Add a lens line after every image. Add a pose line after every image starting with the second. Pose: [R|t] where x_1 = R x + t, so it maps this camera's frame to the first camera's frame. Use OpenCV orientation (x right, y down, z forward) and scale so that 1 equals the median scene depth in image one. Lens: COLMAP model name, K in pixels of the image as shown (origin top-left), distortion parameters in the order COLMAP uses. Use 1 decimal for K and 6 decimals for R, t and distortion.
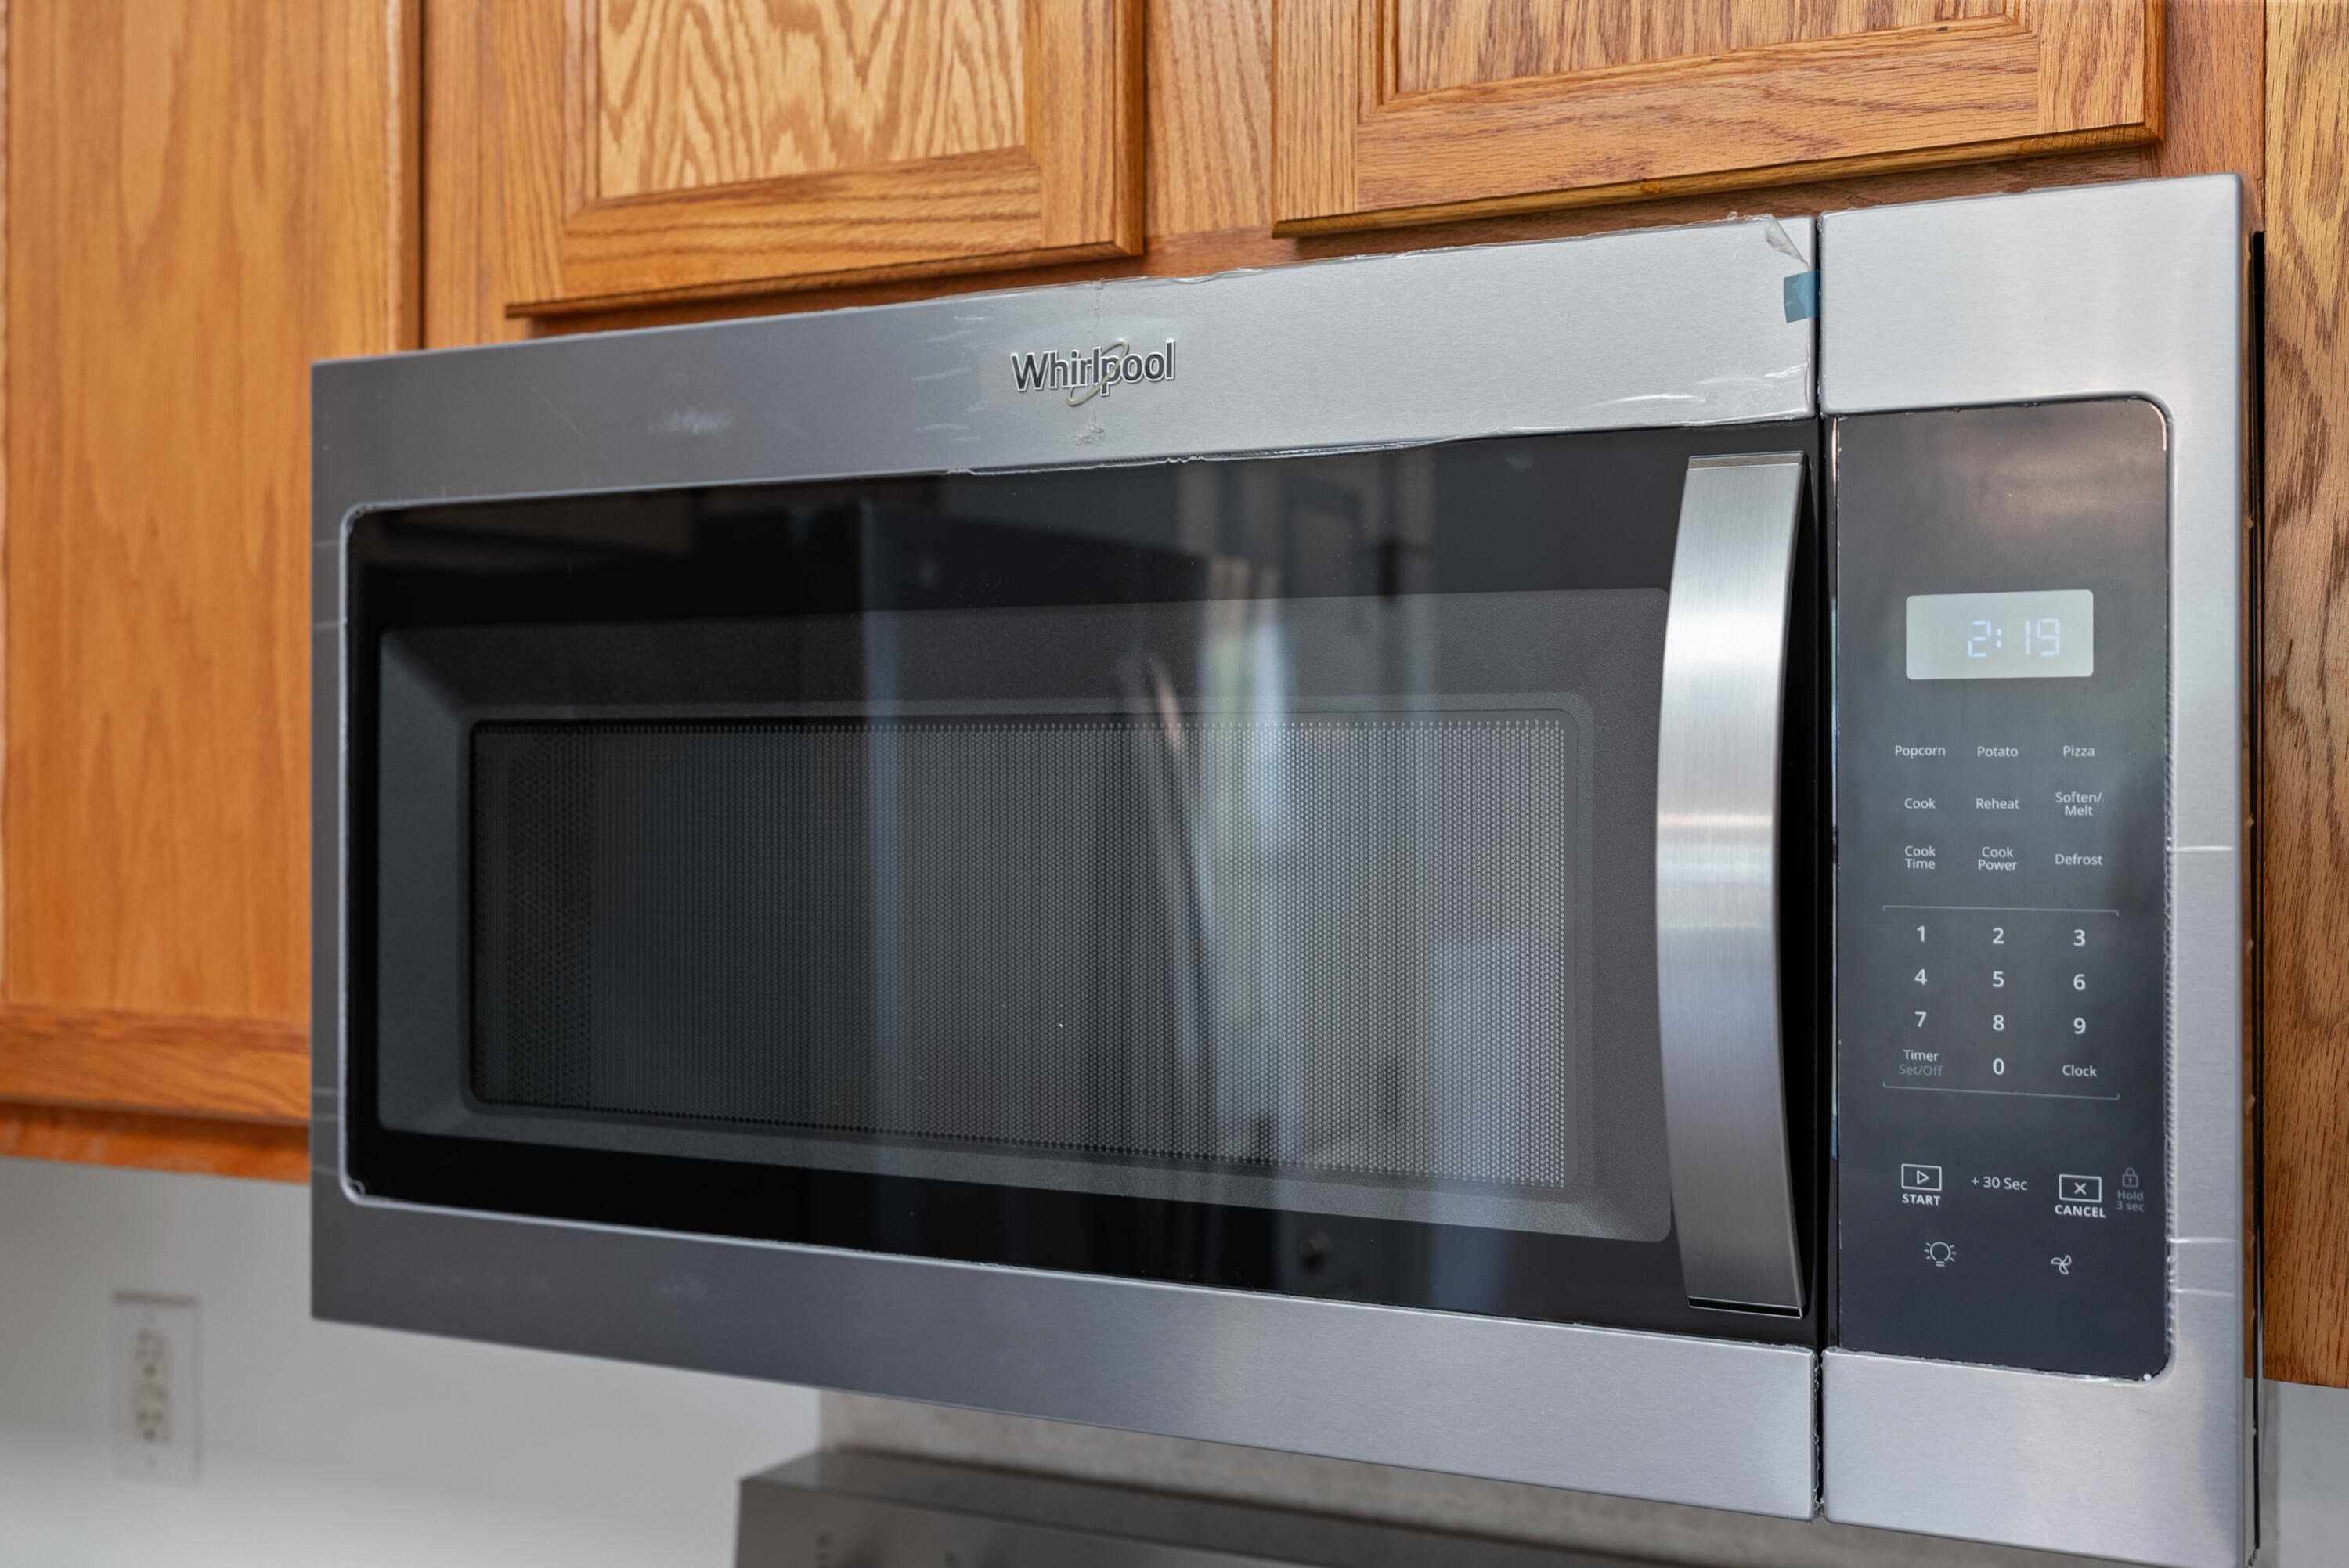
lens RADIAL K [[2443.5, 0, 1177.0], [0, 2443.5, 771.5], [0, 0, 1]] dist [0.004196, 0.000000]
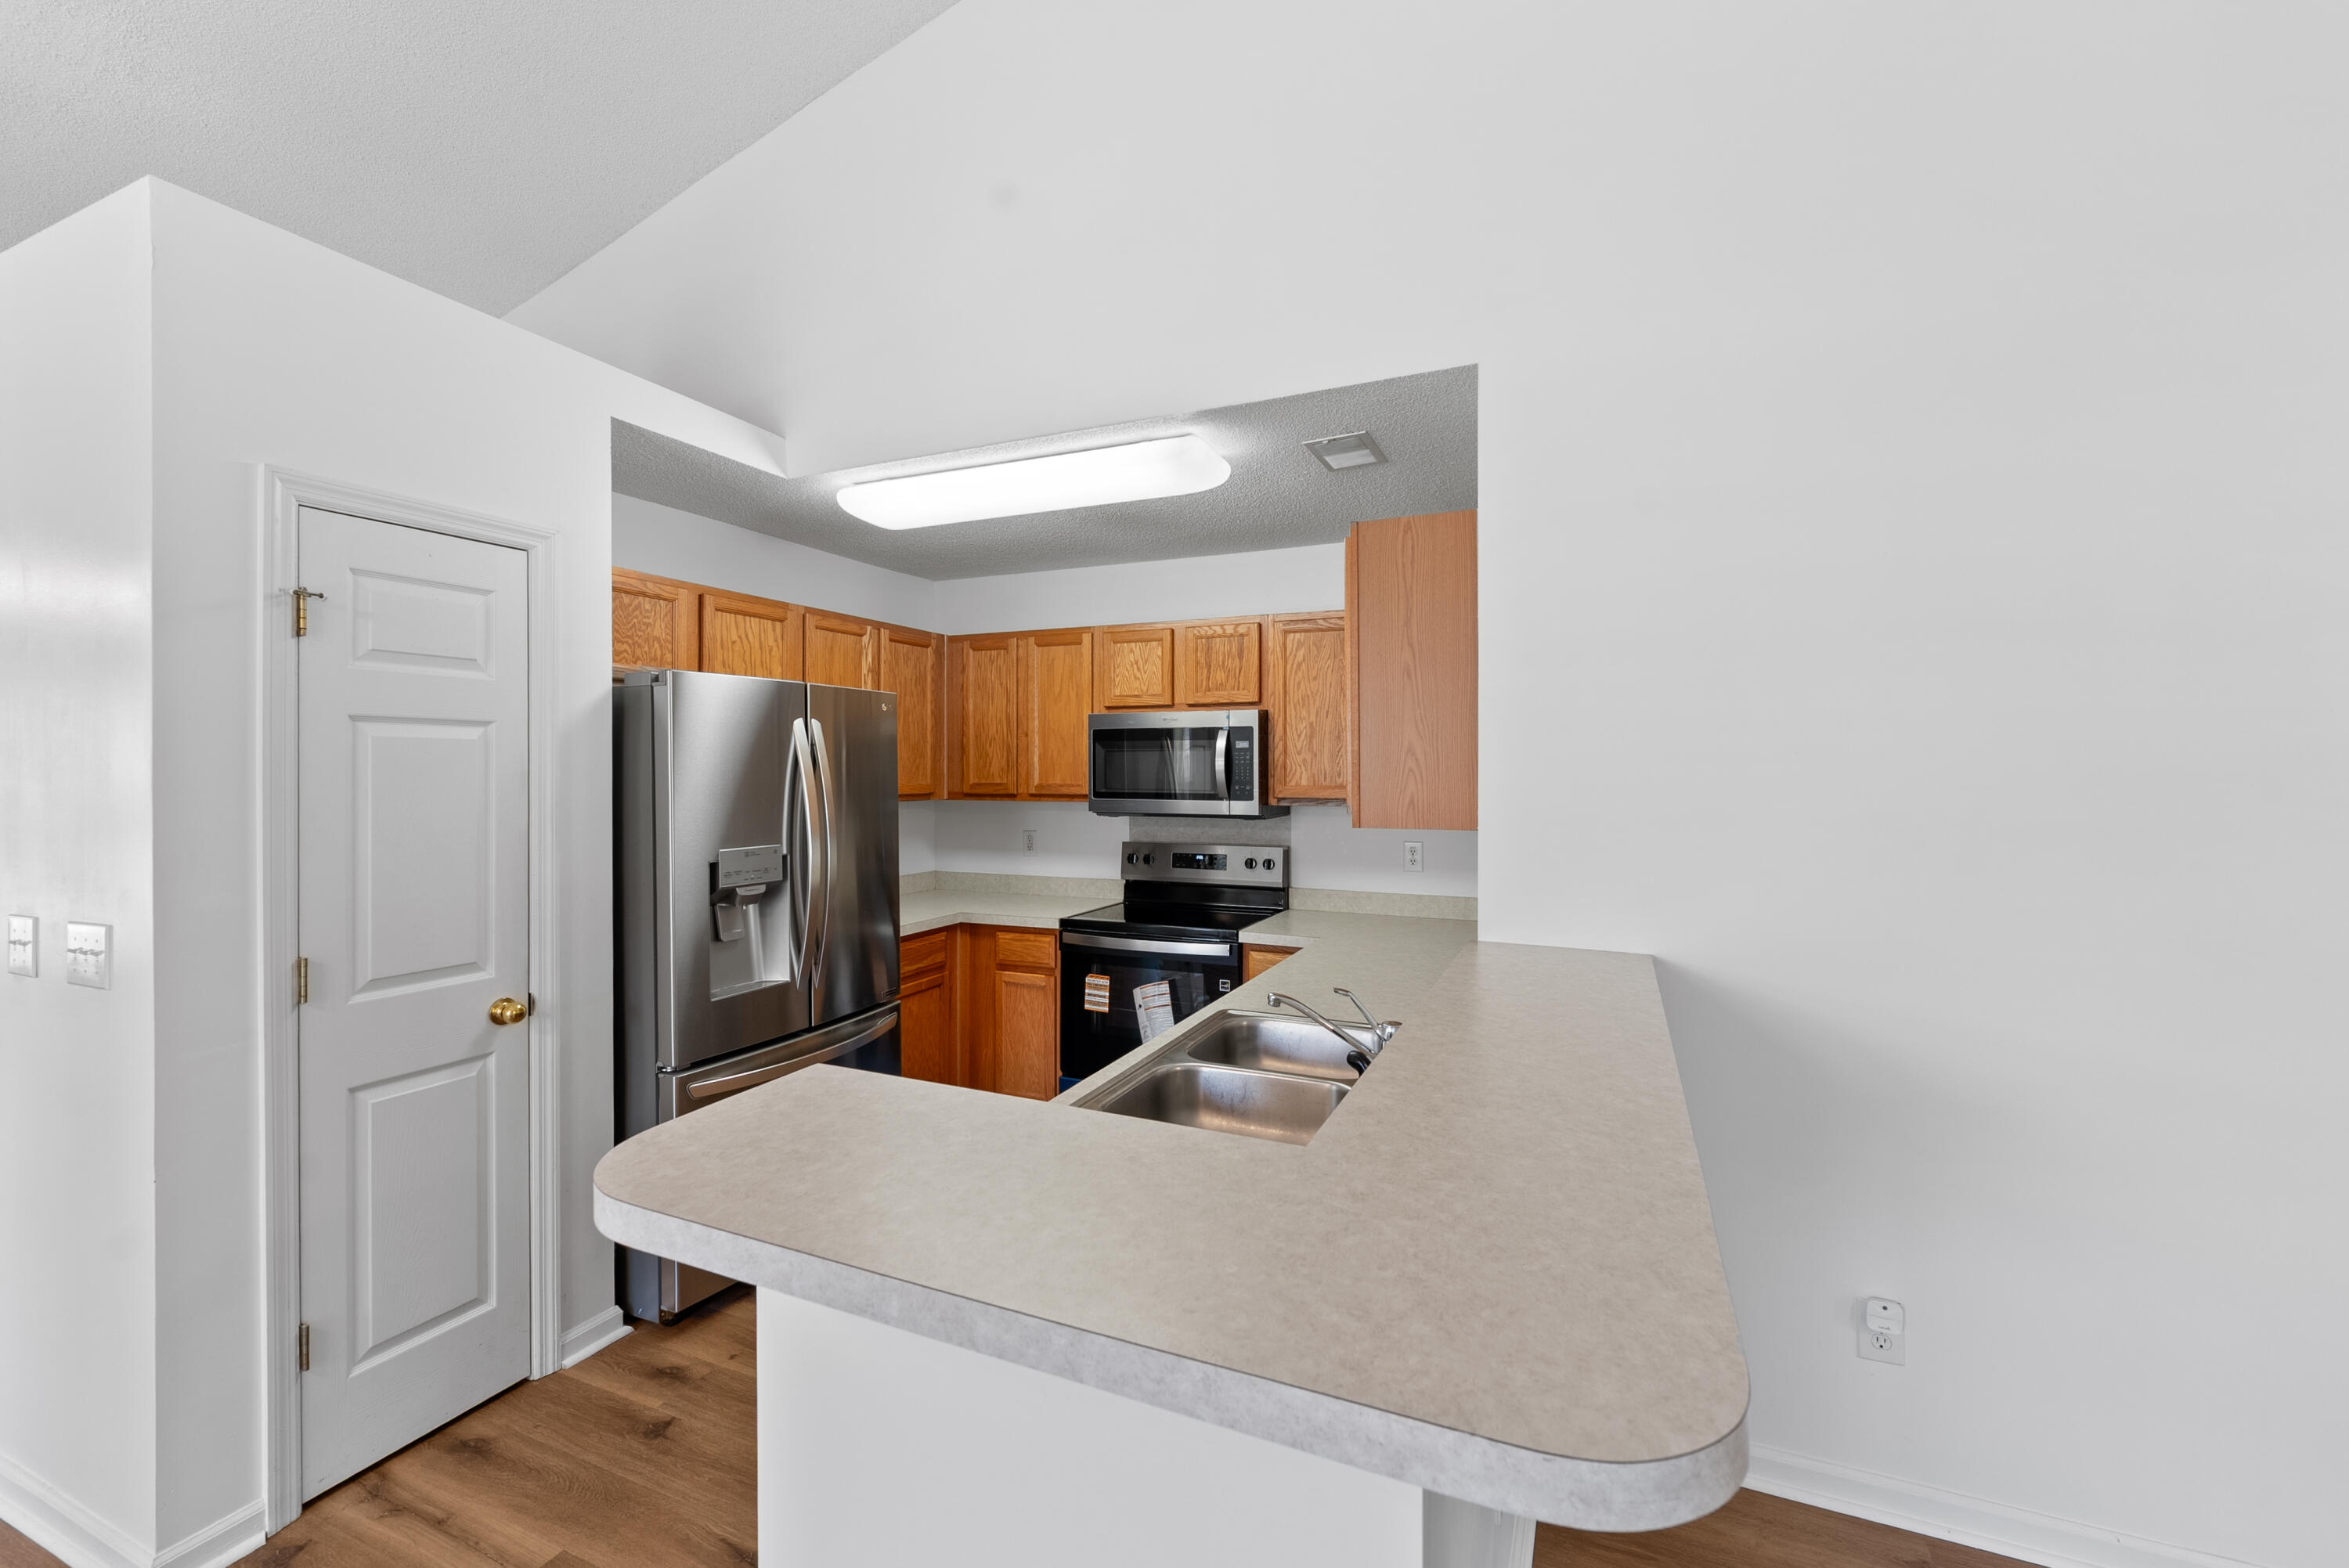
lens RADIAL K [[971.2, 0, 1171.7], [0, 971.2, 768.9], [0, 0, 1]] dist [-0.007012, 0.000223]
pose [[0.999817, 0.004923, 0.018461, -0.093597], [-0.004913, 0.999988, -0.000611, 0.058509], [-0.018464, 0.000520, 0.999829, -3.065654]]
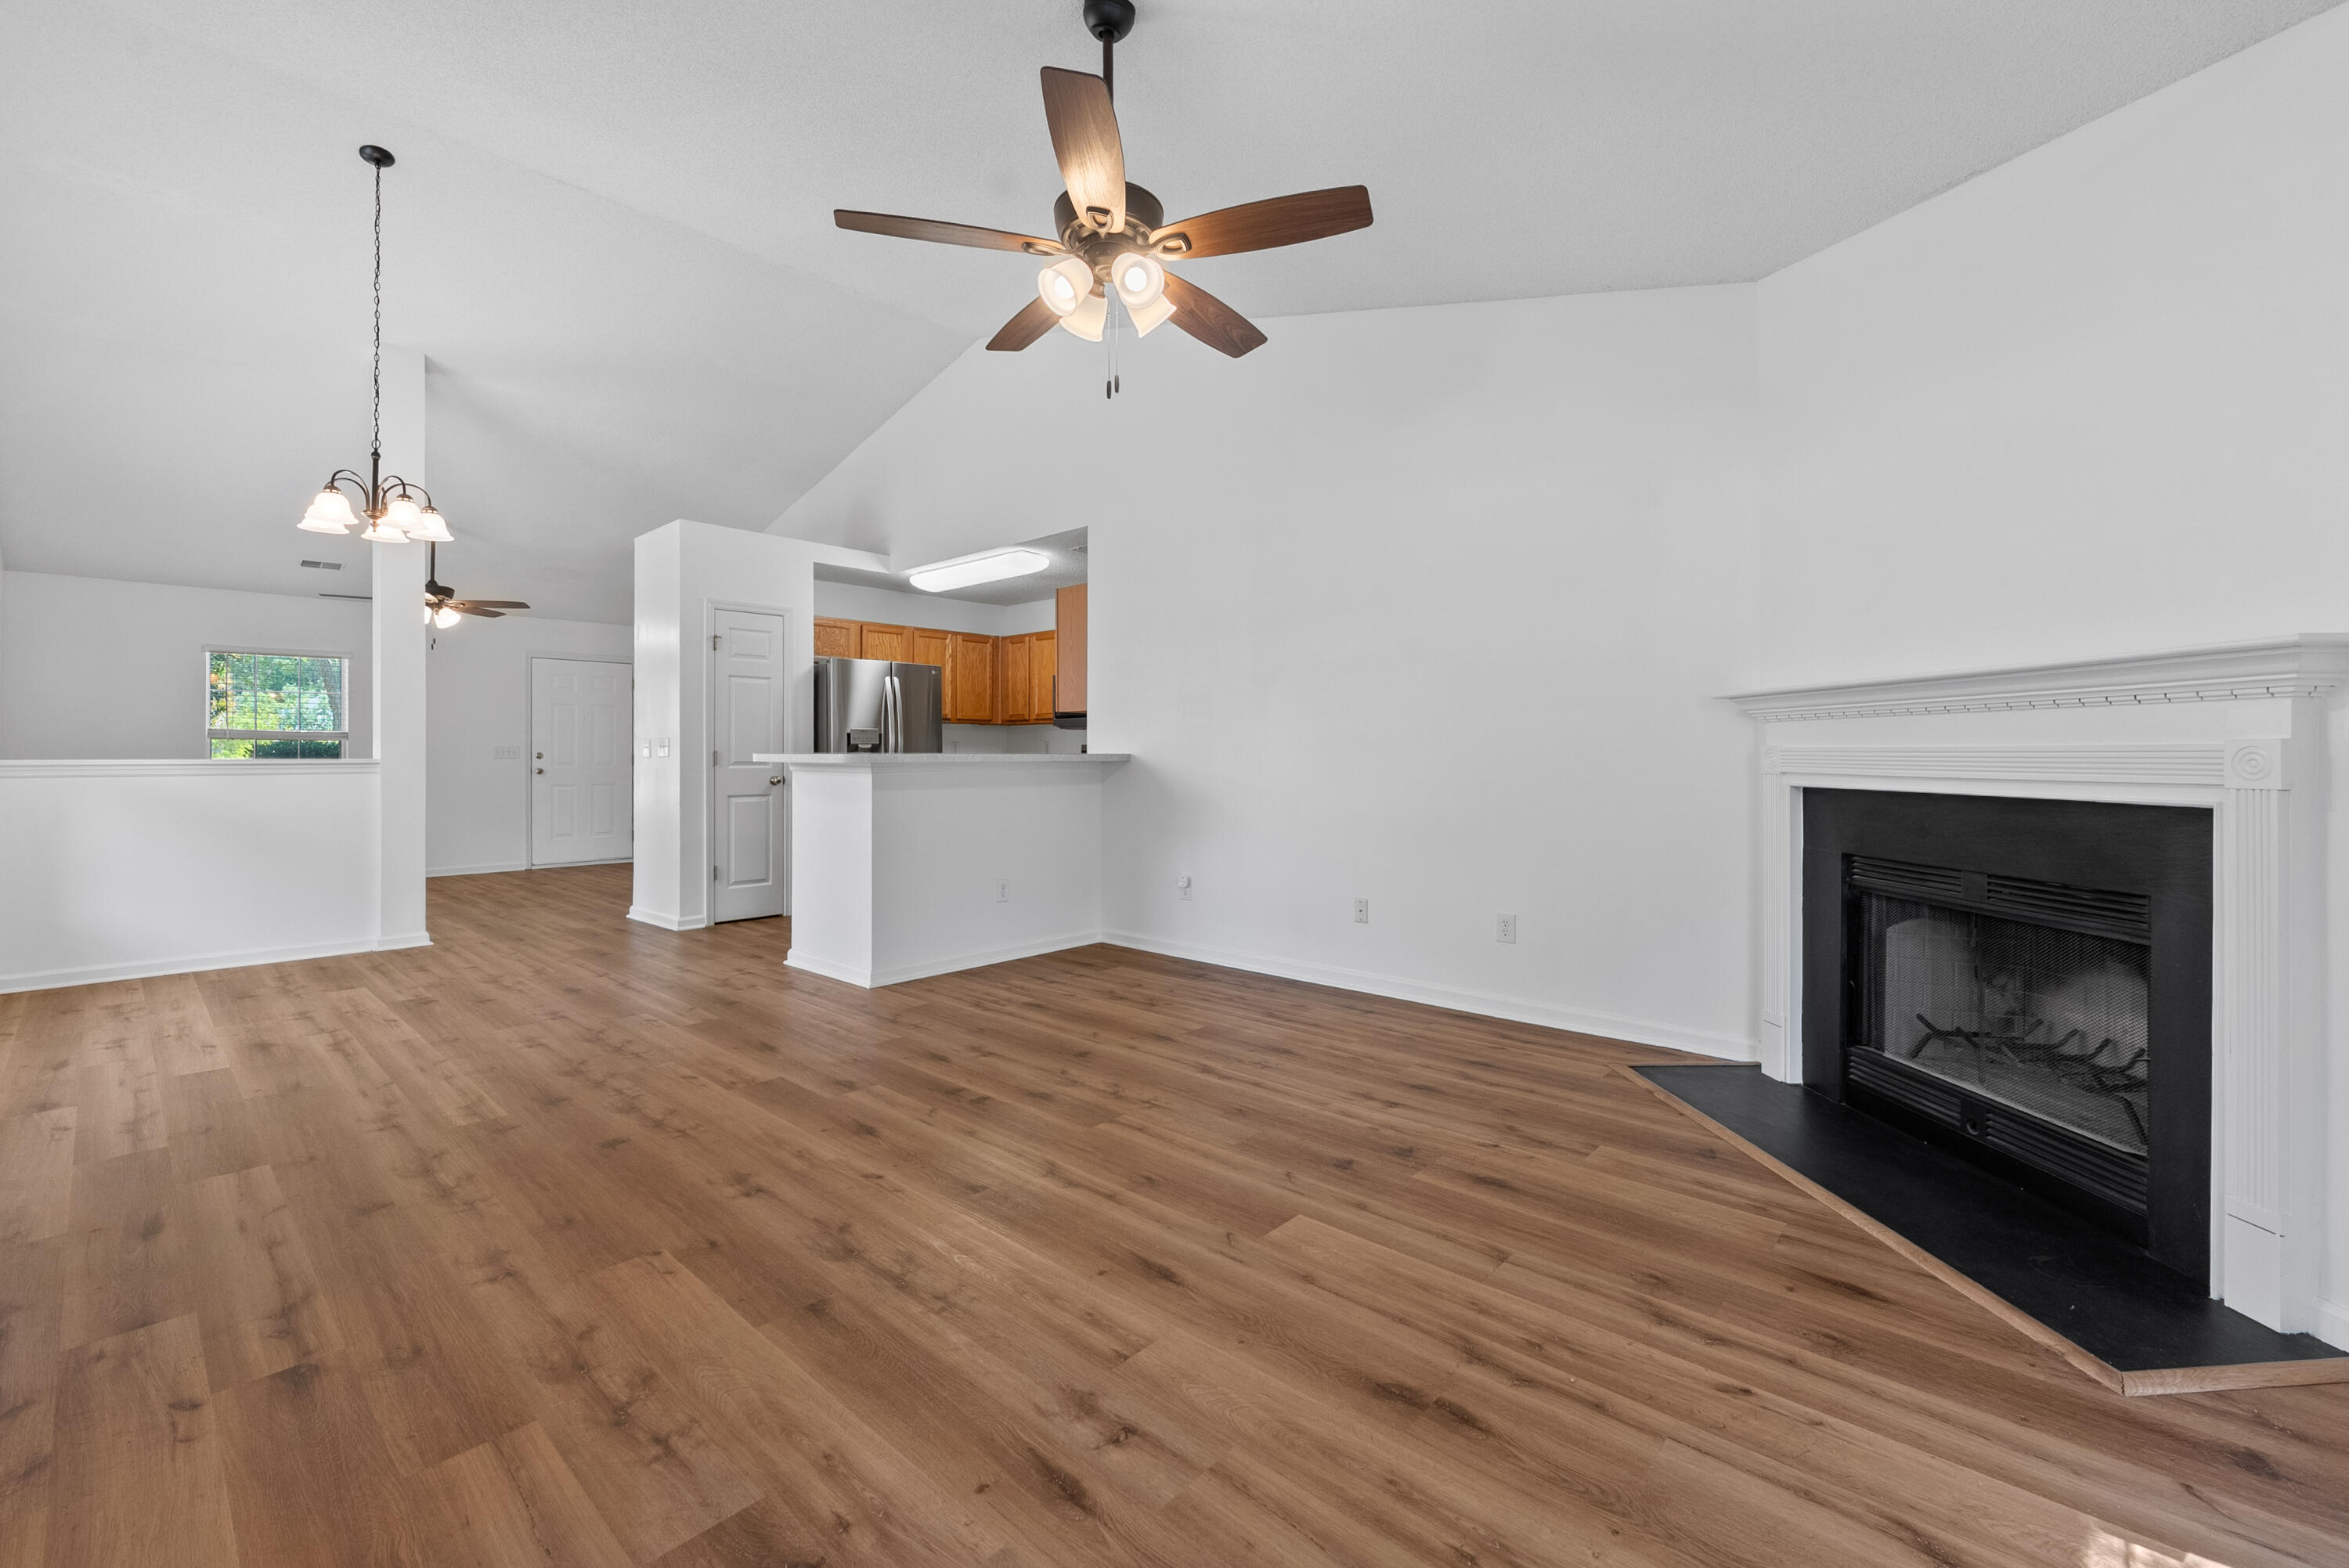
lens RADIAL K [[971.2, 0, 1159.3], [0, 971.2, 752.5], [0, 0, 1]] dist [-0.007012, 0.000223]
pose [[0.952034, 0.001515, -0.305989, 2.857903], [-0.002107, 0.999996, -0.001603, 0.465838], [0.305986, 0.002171, 0.952034, -6.192127]]
